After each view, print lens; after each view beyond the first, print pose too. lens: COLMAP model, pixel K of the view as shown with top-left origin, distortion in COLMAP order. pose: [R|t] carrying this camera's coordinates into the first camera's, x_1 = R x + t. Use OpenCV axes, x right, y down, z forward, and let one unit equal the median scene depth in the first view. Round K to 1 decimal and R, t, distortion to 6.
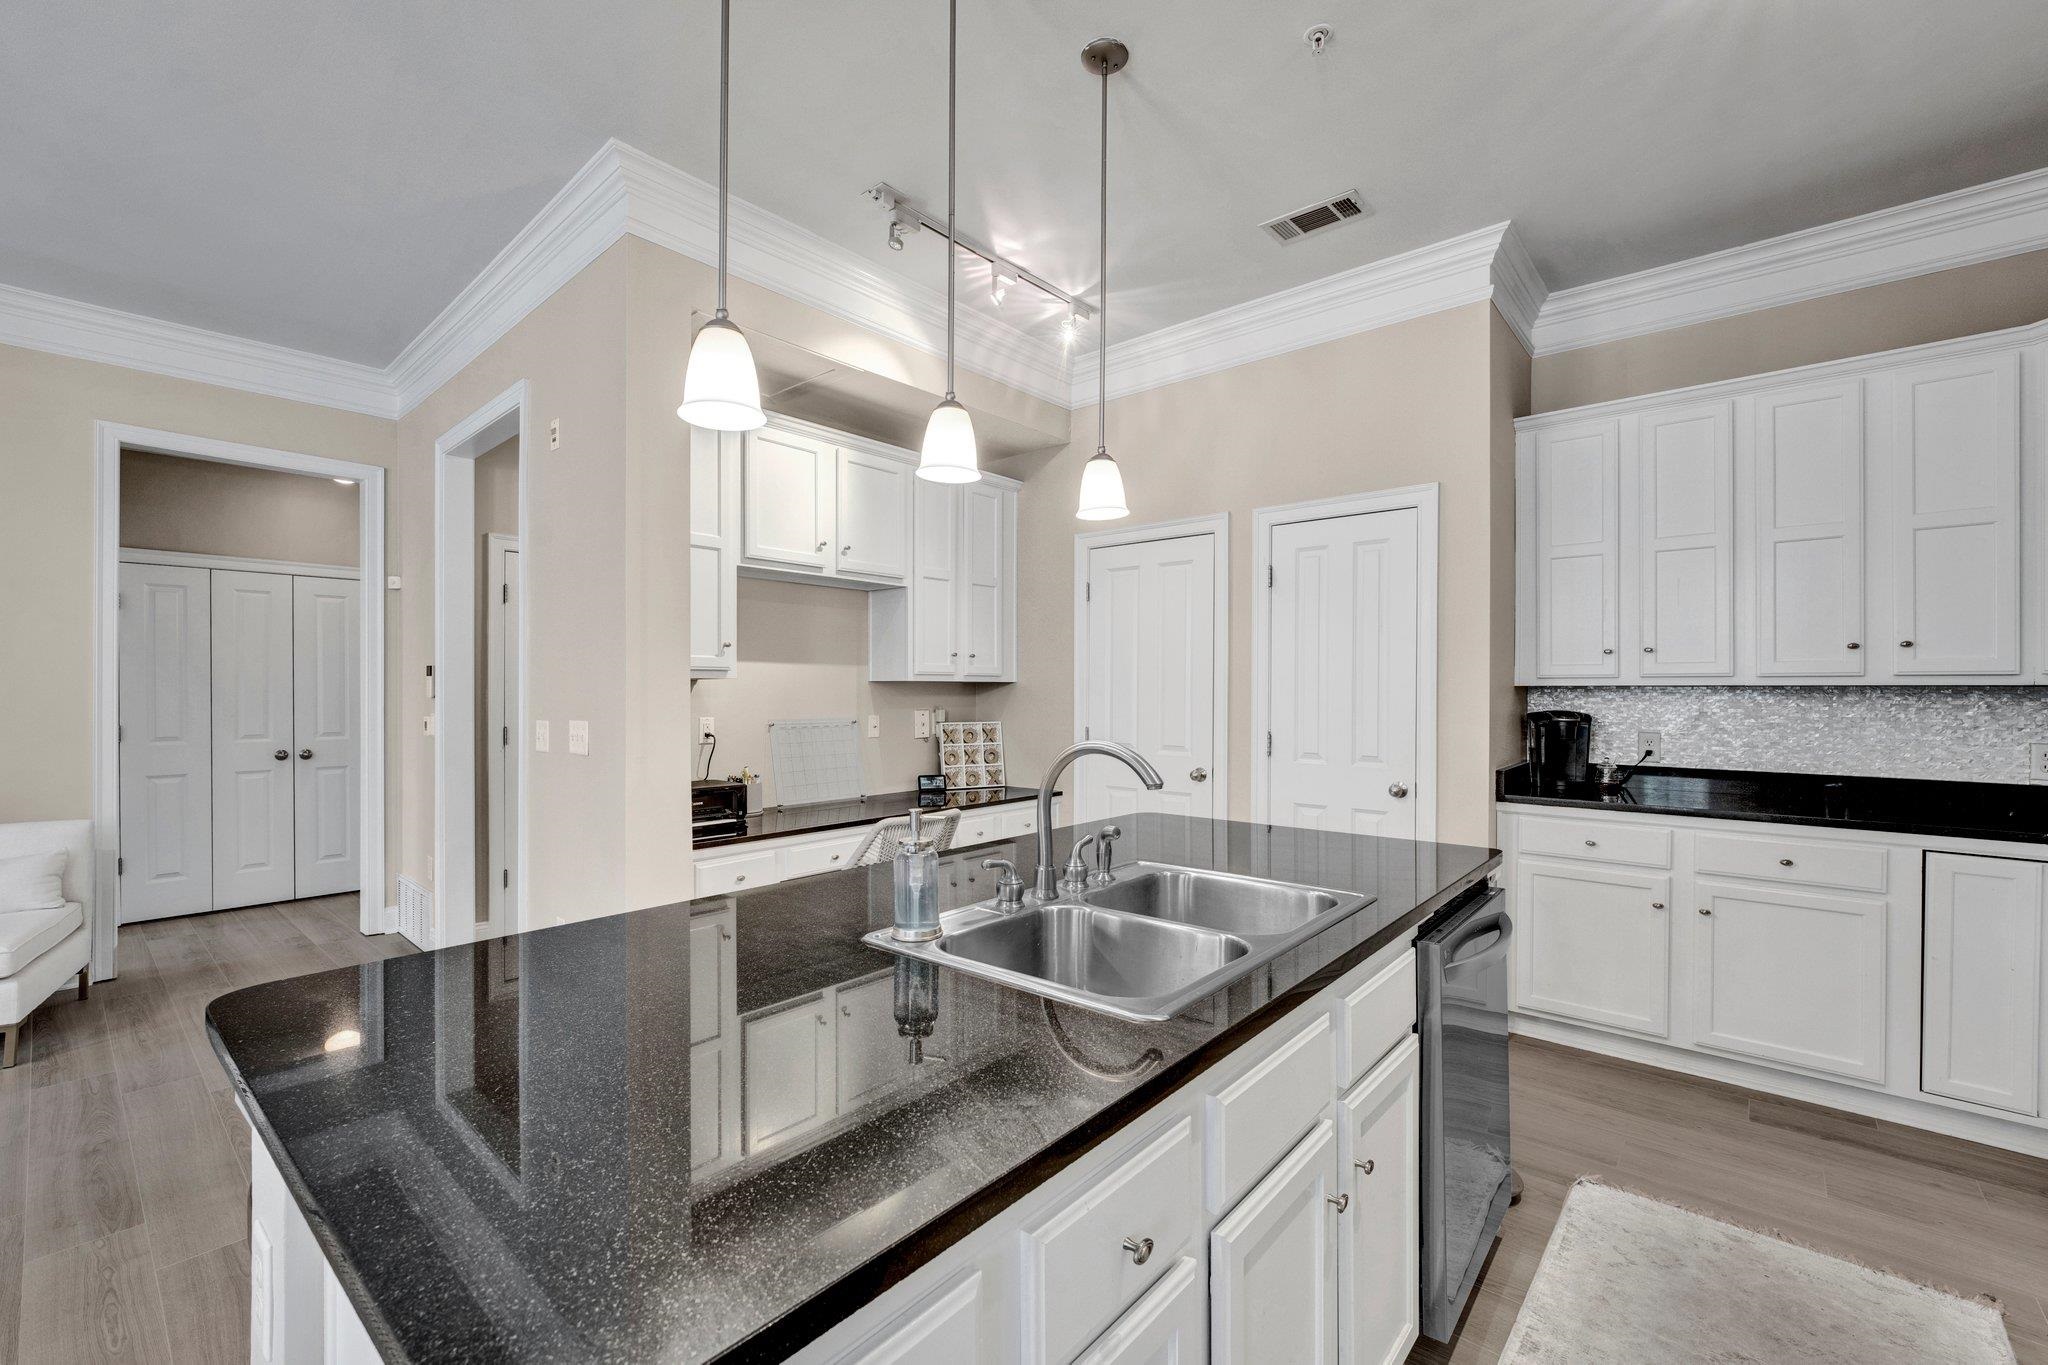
lens RADIAL K [[860.8, 0, 1022.4], [0, 860.8, 691.3], [0, 0, 1]] dist [-0.002586, -0.000172]
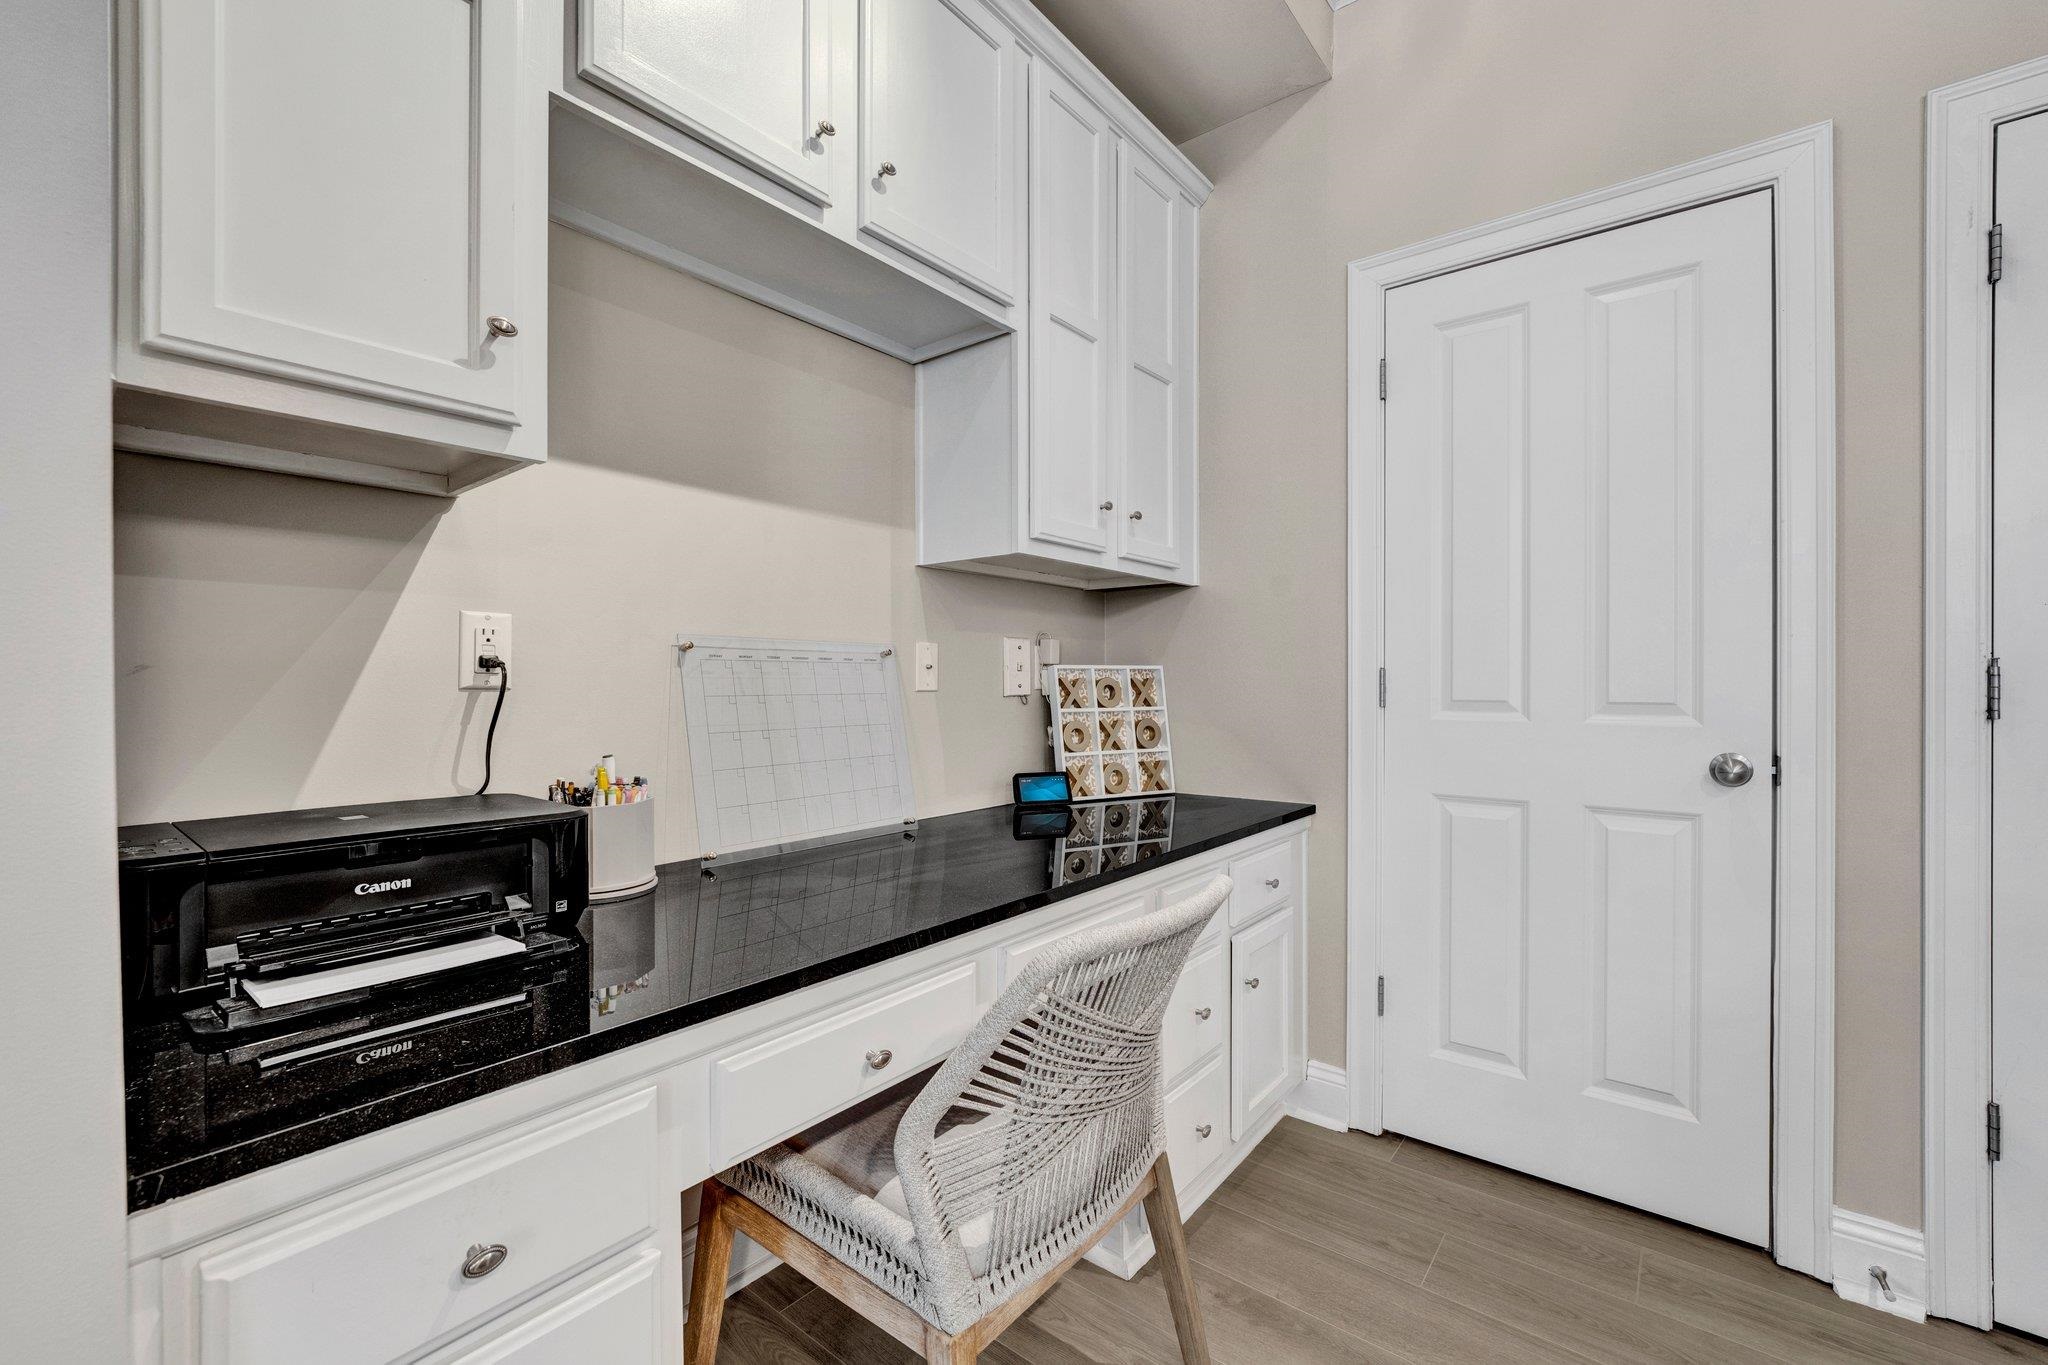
lens RADIAL K [[847.7, 0, 1017.5], [0, 847.7, 680.9], [0, 0, 1]] dist [-0.003998, 0.000426]
pose [[0.999322, -0.001946, 0.036767, -0.166697], [0.002082, 0.999991, -0.003664, 0.058988], [-0.036760, 0.003738, 0.999317, 0.653448]]
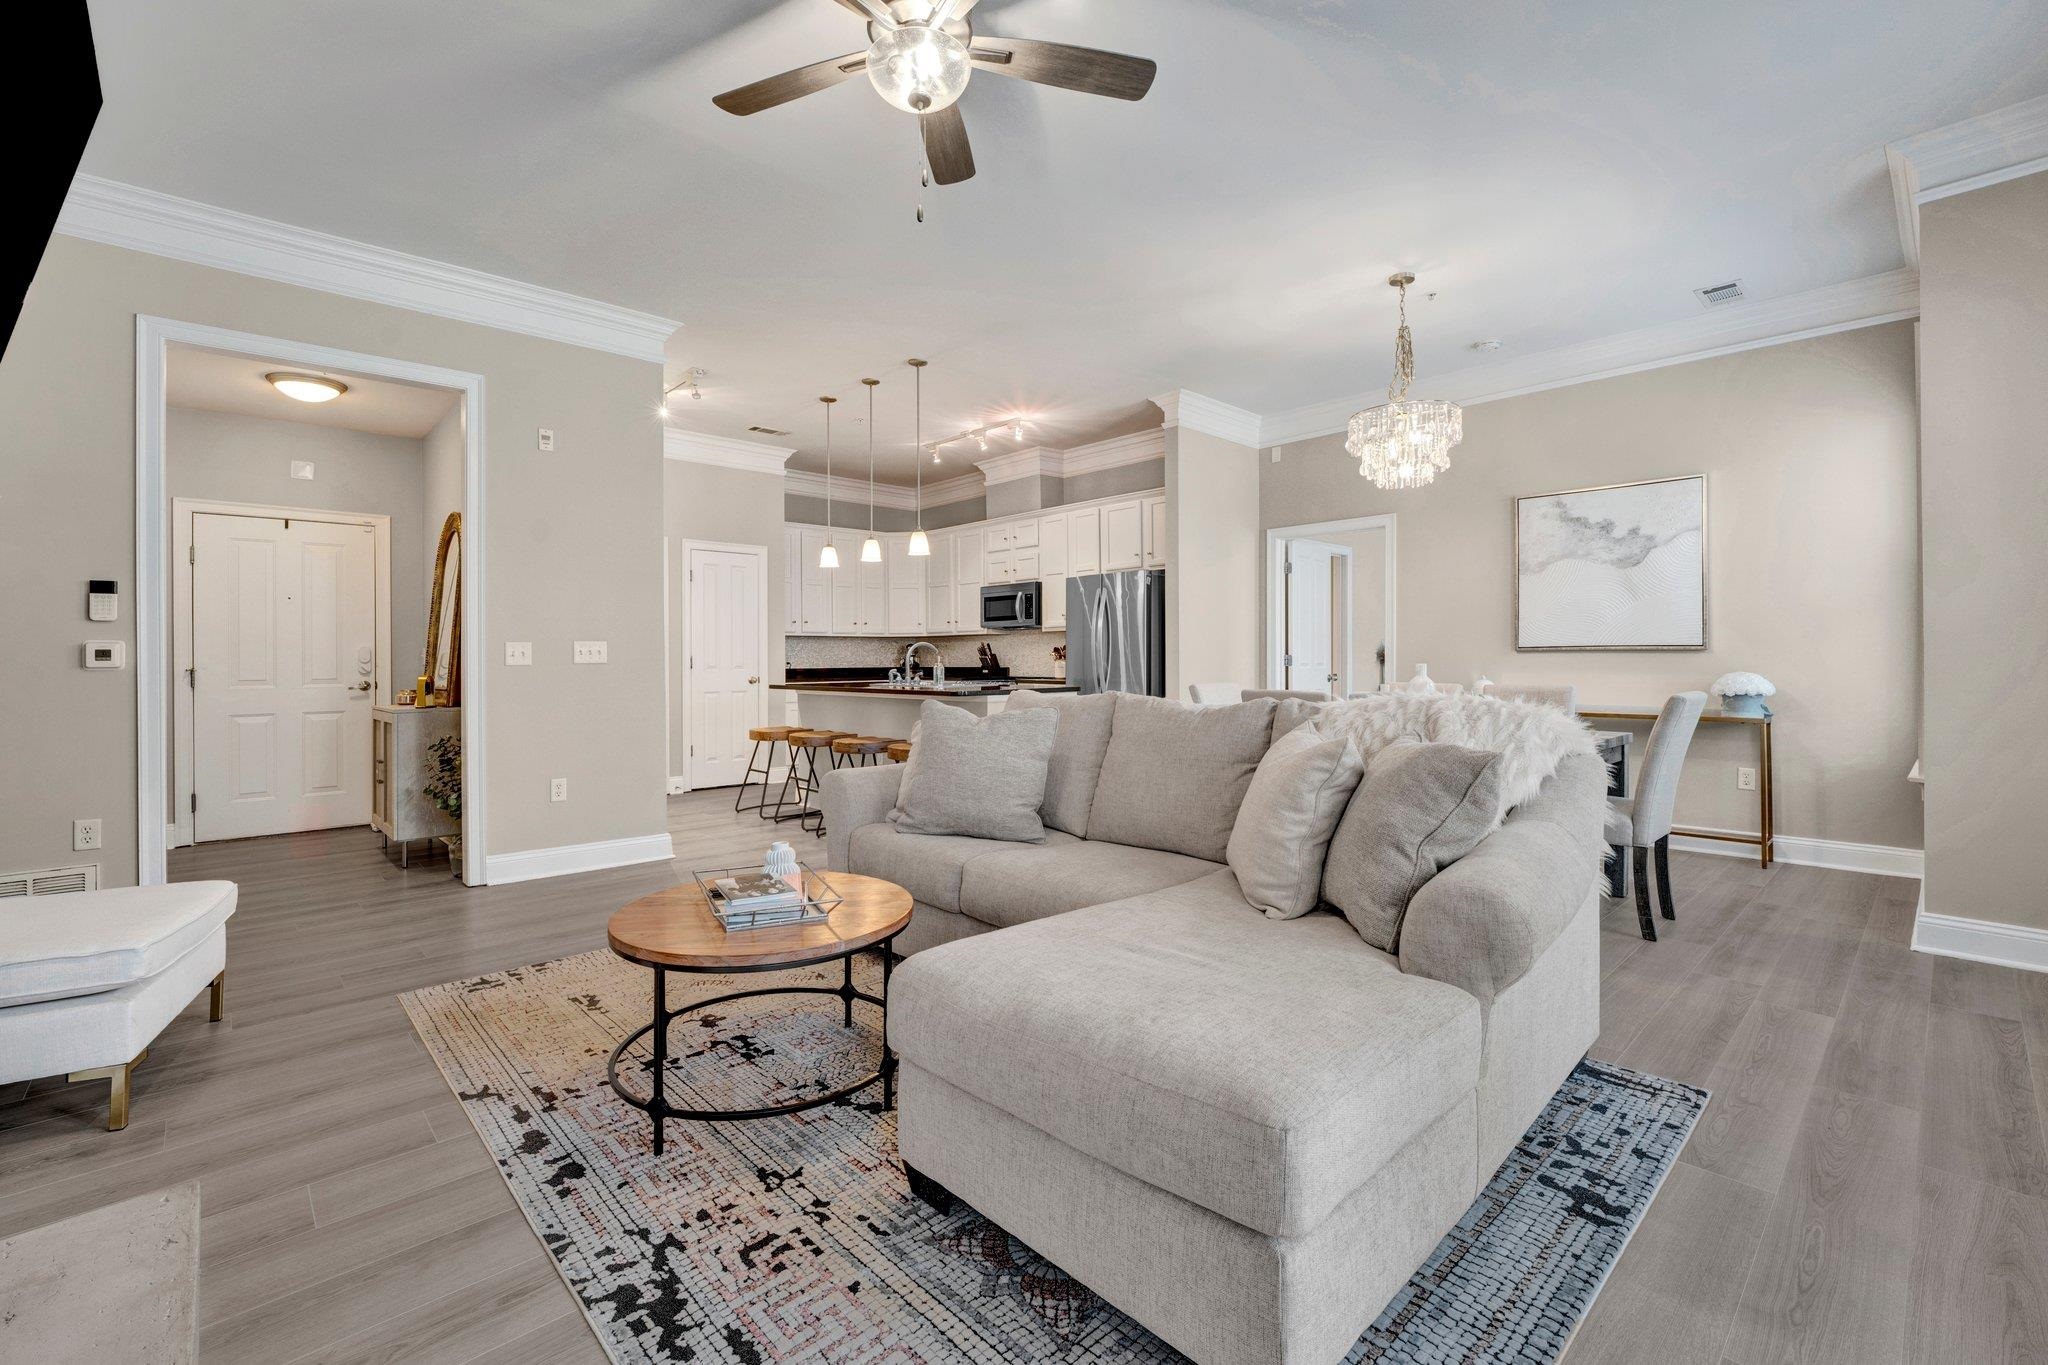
lens RADIAL K [[879.7, 0, 1022.9], [0, 879.7, 656.5], [0, 0, 1]] dist [0.000939, 0.000177]
pose [[0.103595, -0.001457, 0.994618, -1.625879], [0.007125, 0.999974, 0.000723, 0.052570], [-0.994594, 0.007012, 0.103603, 0.061635]]
